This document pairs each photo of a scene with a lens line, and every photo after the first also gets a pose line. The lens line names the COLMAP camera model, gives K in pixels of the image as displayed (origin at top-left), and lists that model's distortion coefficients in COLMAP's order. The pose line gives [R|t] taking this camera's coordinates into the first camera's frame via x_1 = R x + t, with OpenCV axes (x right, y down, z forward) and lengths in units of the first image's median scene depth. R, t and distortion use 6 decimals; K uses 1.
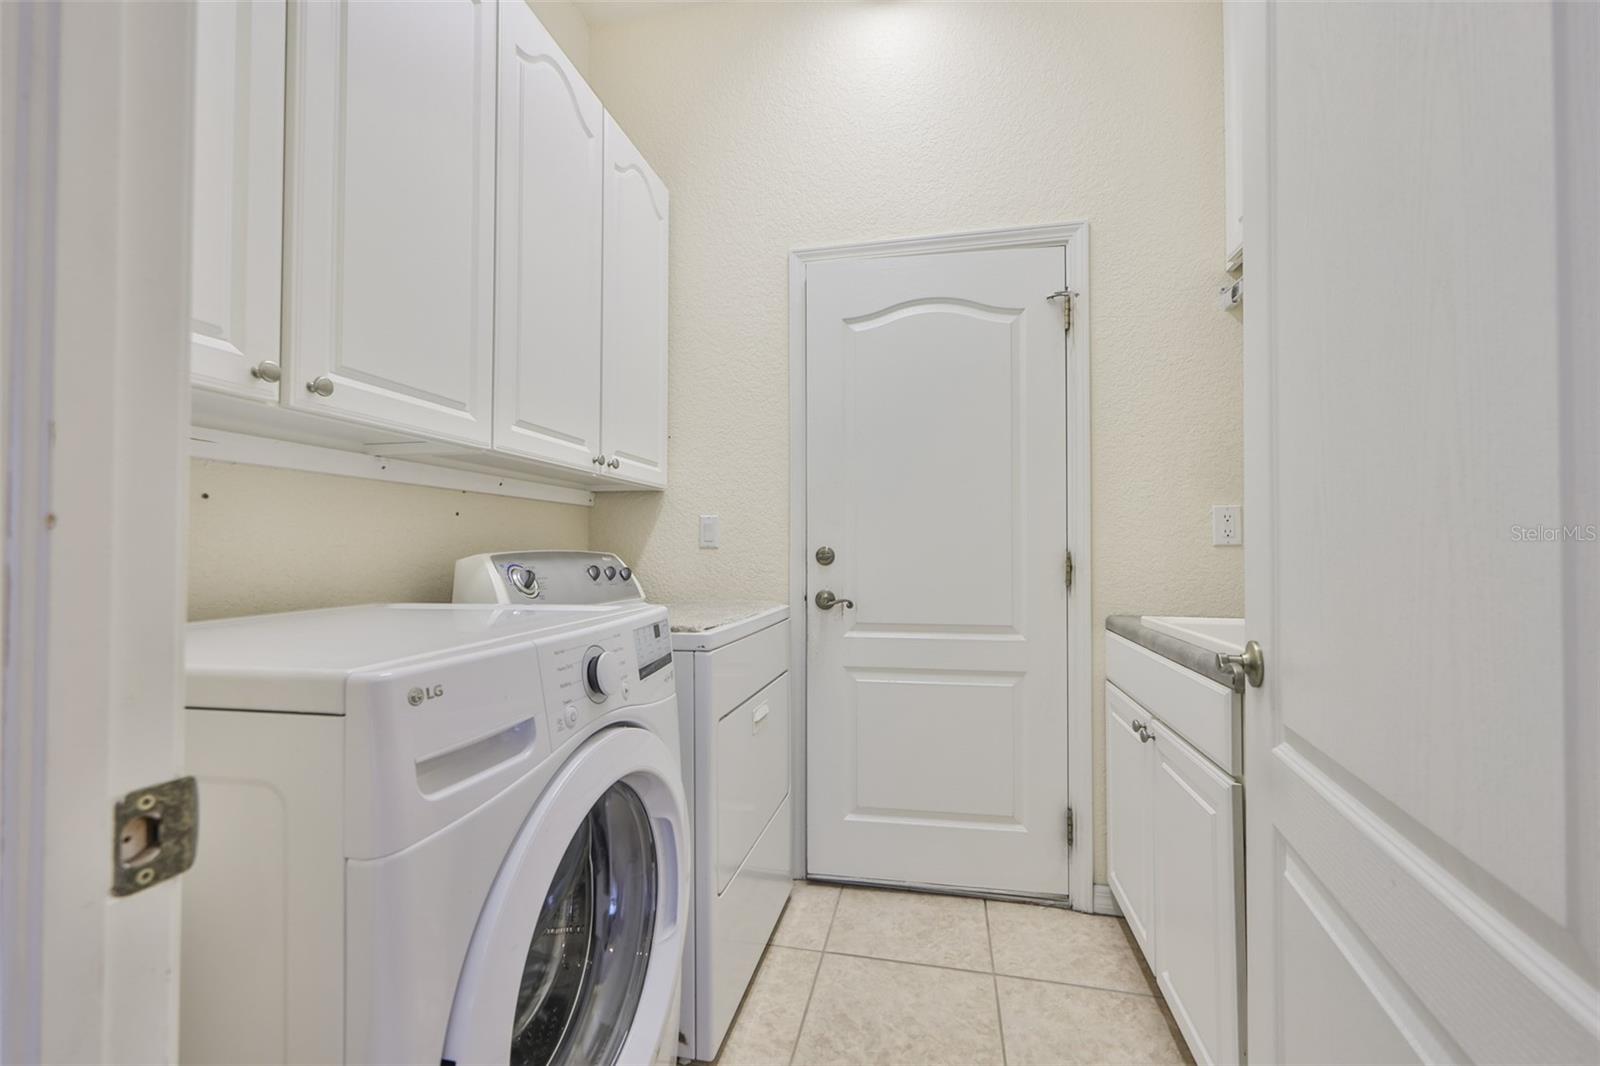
lens RADIAL K [[657.3, 0, 796.2], [0, 657.3, 539.0], [0, 0, 1]] dist [0.003046, -0.000777]
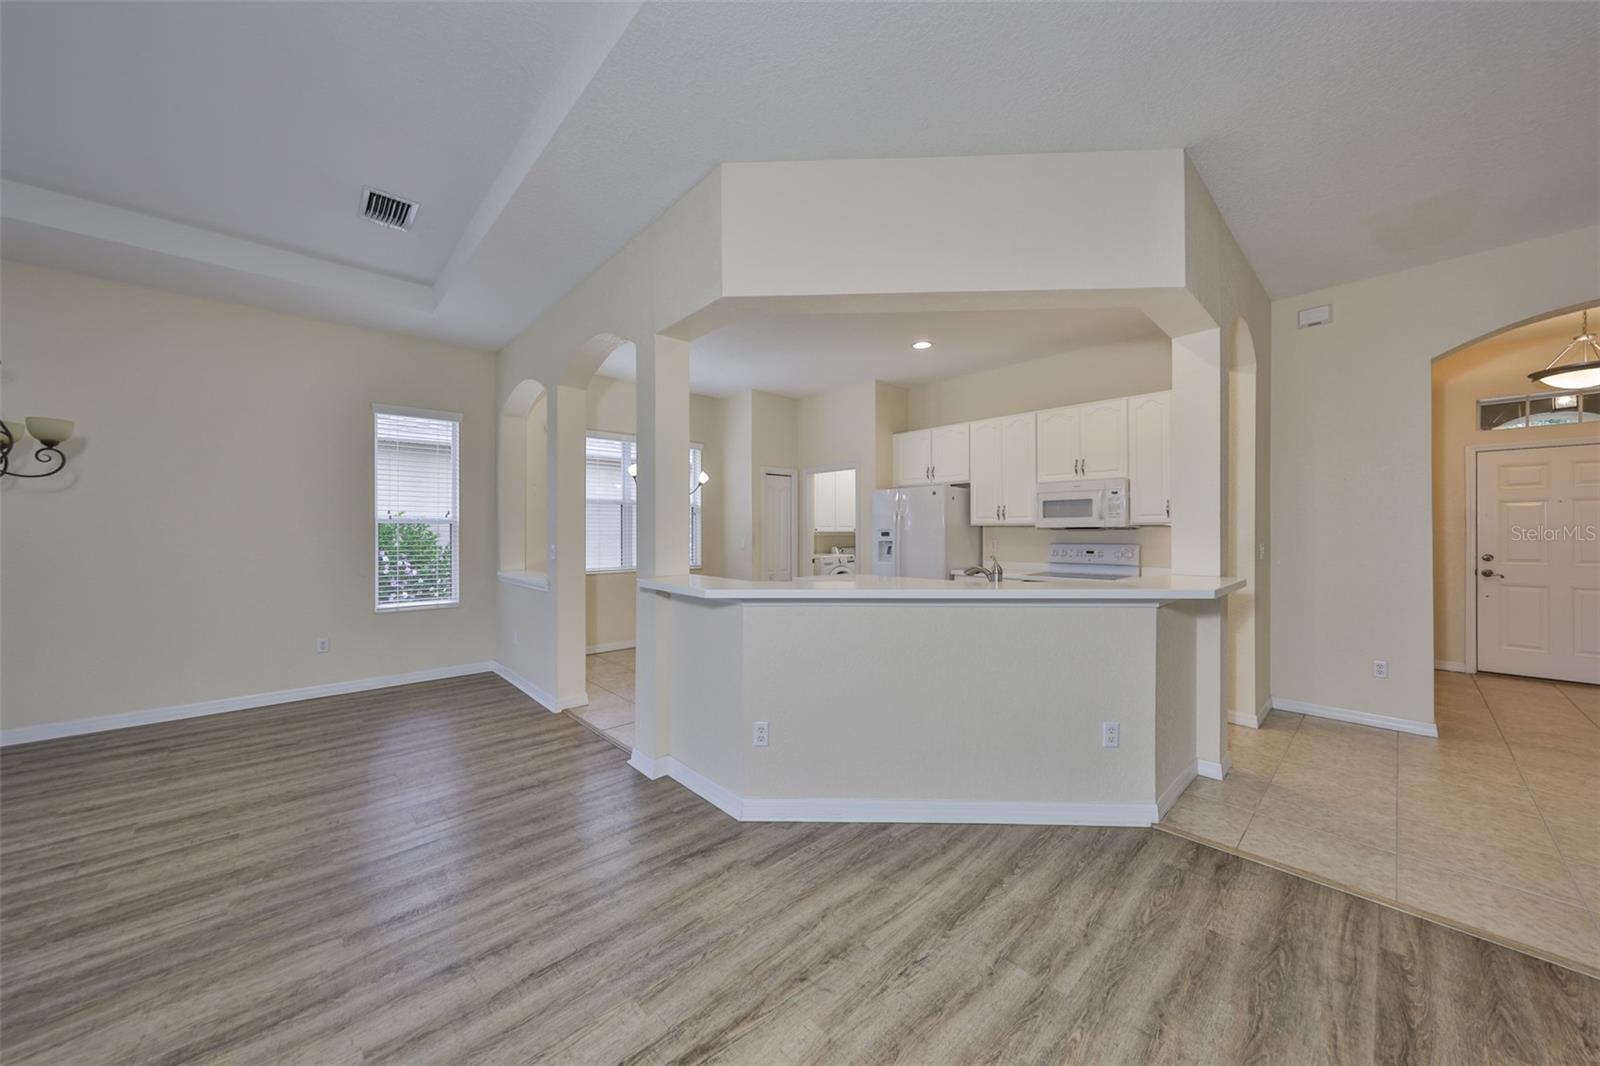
lens RADIAL K [[560.1, 0, 790.3], [0, 560.1, 529.1], [0, 0, 1]] dist [0.002330, -0.000066]
pose [[0.813601, -0.004034, -0.581409, 2.110720], [0.009253, 0.999939, 0.006009, -0.171875], [0.581350, -0.010269, 0.813589, -3.320740]]
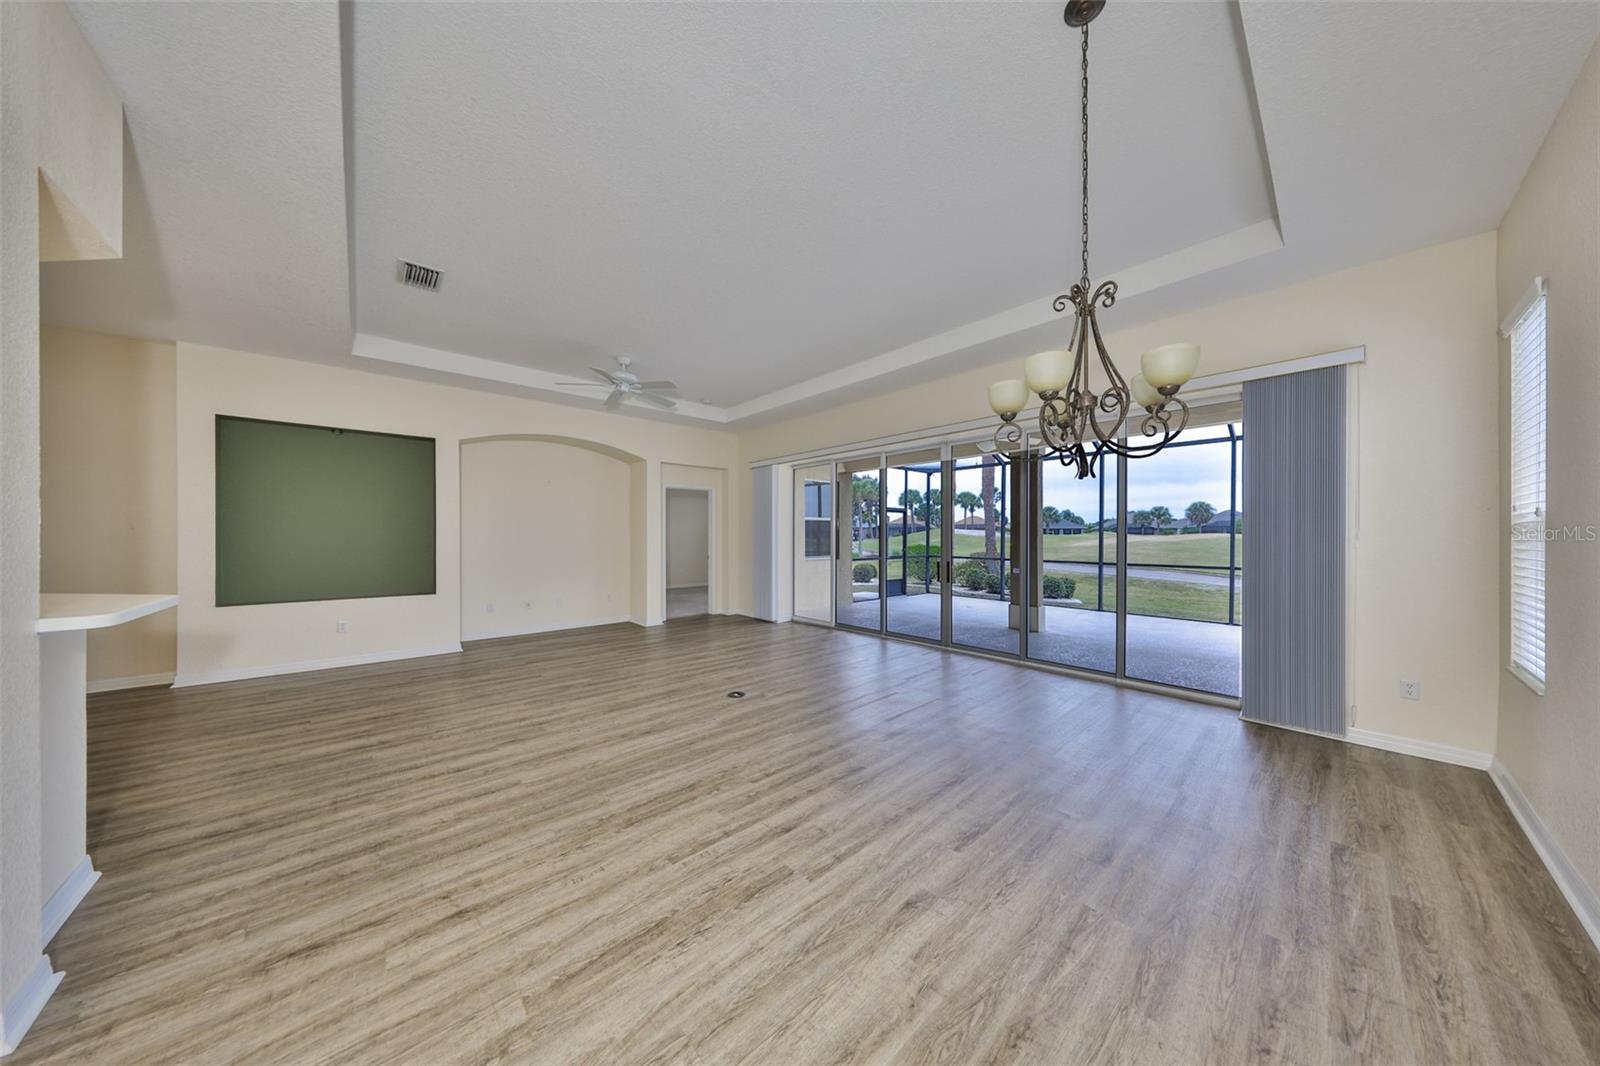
lens RADIAL K [[495.1, 0, 802.2], [0, 495.1, 535.4], [0, 0, 1]] dist [0.001300, 0.000159]
pose [[-0.814445, -0.000175, 0.580241, -0.847254], [-0.009398, 0.999873, -0.012889, -0.160432], [-0.580165, -0.015951, -0.814343, -2.177087]]
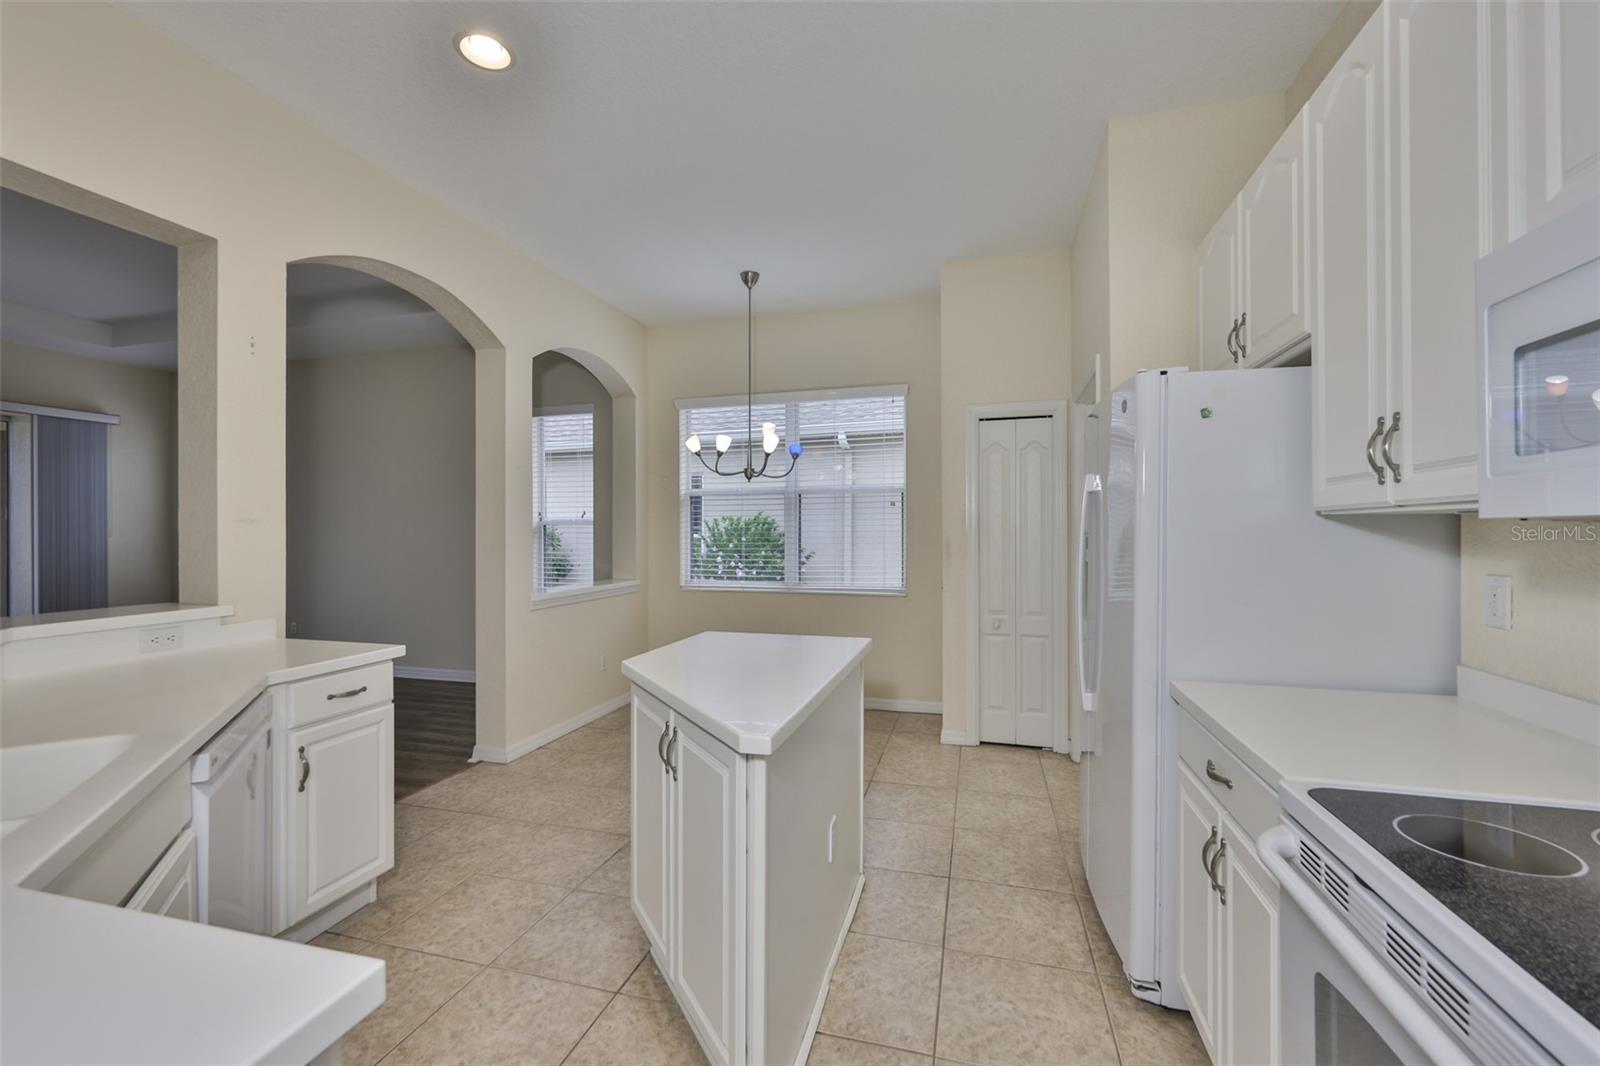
lens RADIAL K [[657.3, 0, 797.0], [0, 657.3, 533.7], [0, 0, 1]] dist [0.003046, -0.000777]
pose [[-0.061432, 0.003385, -0.998106, 2.057885], [0.014209, 0.999896, 0.002516, -0.146497], [0.998010, -0.014028, -0.061474, -0.643579]]
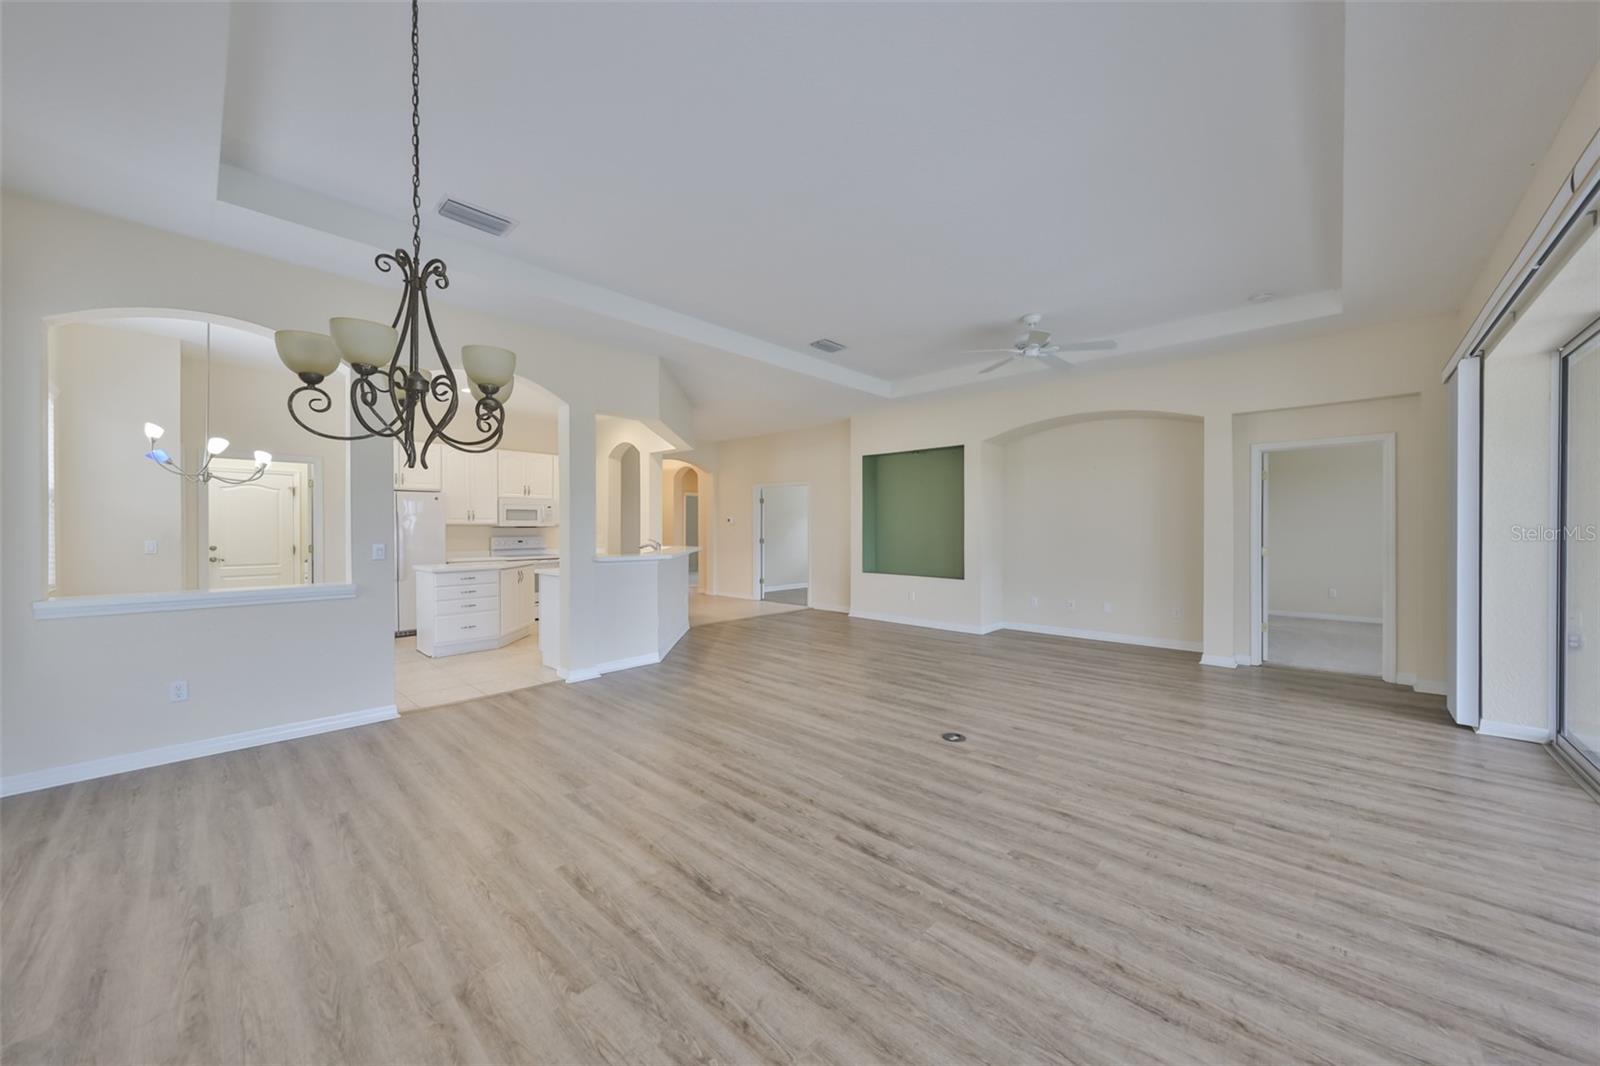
lens RADIAL K [[560.1, 0, 803.9], [0, 560.1, 531.4], [0, 0, 1]] dist [0.002330, -0.000066]
pose [[0.510956, -0.002963, 0.859602, -1.271141], [-0.013883, 0.999835, 0.011699, -0.197348], [-0.859495, -0.017912, 0.510830, -4.564732]]
